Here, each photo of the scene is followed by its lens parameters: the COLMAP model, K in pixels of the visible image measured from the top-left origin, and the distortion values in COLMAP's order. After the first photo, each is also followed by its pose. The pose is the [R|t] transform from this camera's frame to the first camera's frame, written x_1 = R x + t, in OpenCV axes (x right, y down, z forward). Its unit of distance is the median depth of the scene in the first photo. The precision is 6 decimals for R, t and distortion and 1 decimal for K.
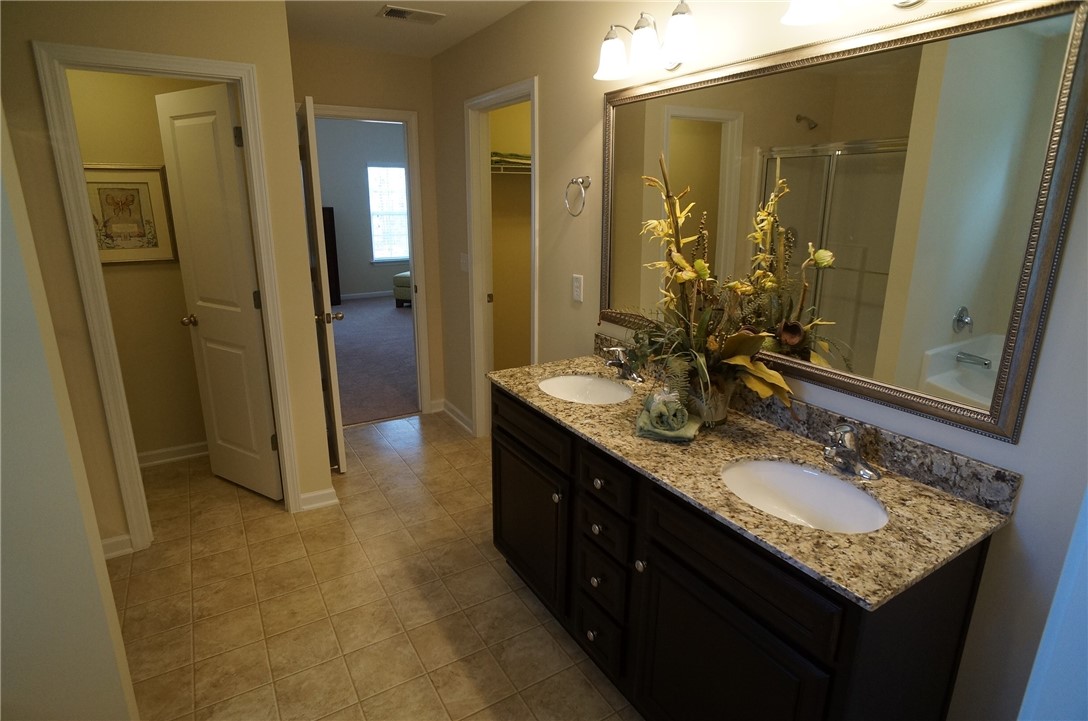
lens RADIAL K [[583.6, 0, 541.6], [0, 583.6, 359.3], [0, 0, 1]] dist [0.000863, 0.000806]
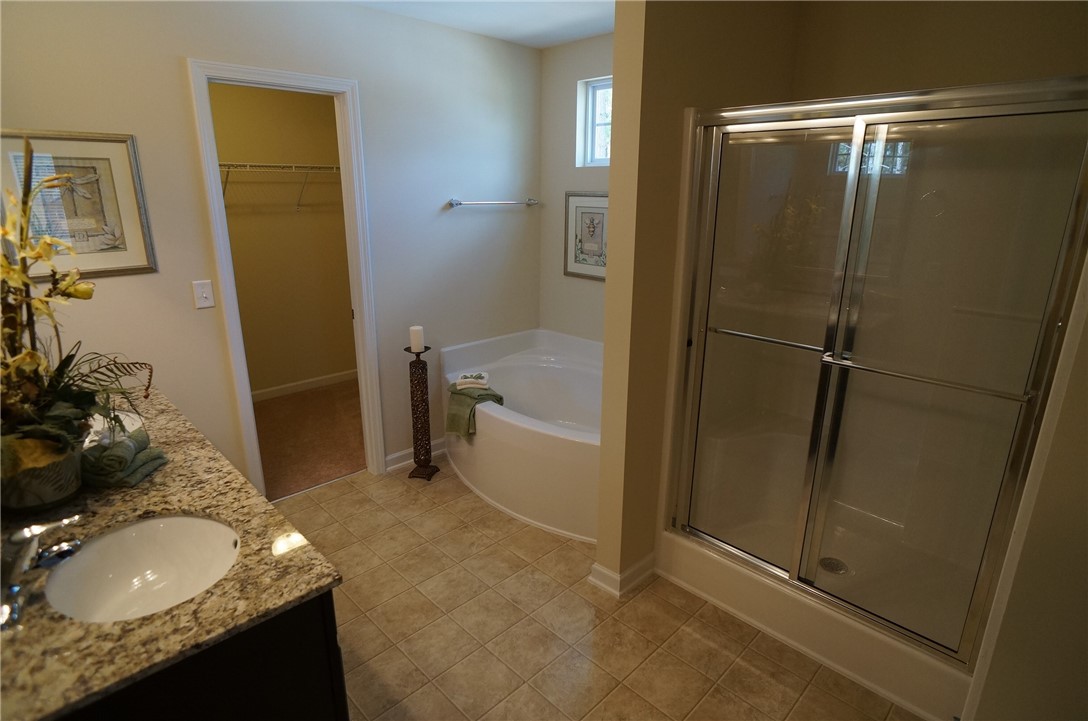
lens RADIAL K [[583.6, 0, 543.4], [0, 583.6, 358.1], [0, 0, 1]] dist [0.000863, 0.000806]
pose [[-0.971226, 0.059408, -0.230630, -0.190411], [-0.068949, 0.856779, 0.511053, -0.468002], [0.227959, 0.512250, -0.828030, 1.628819]]
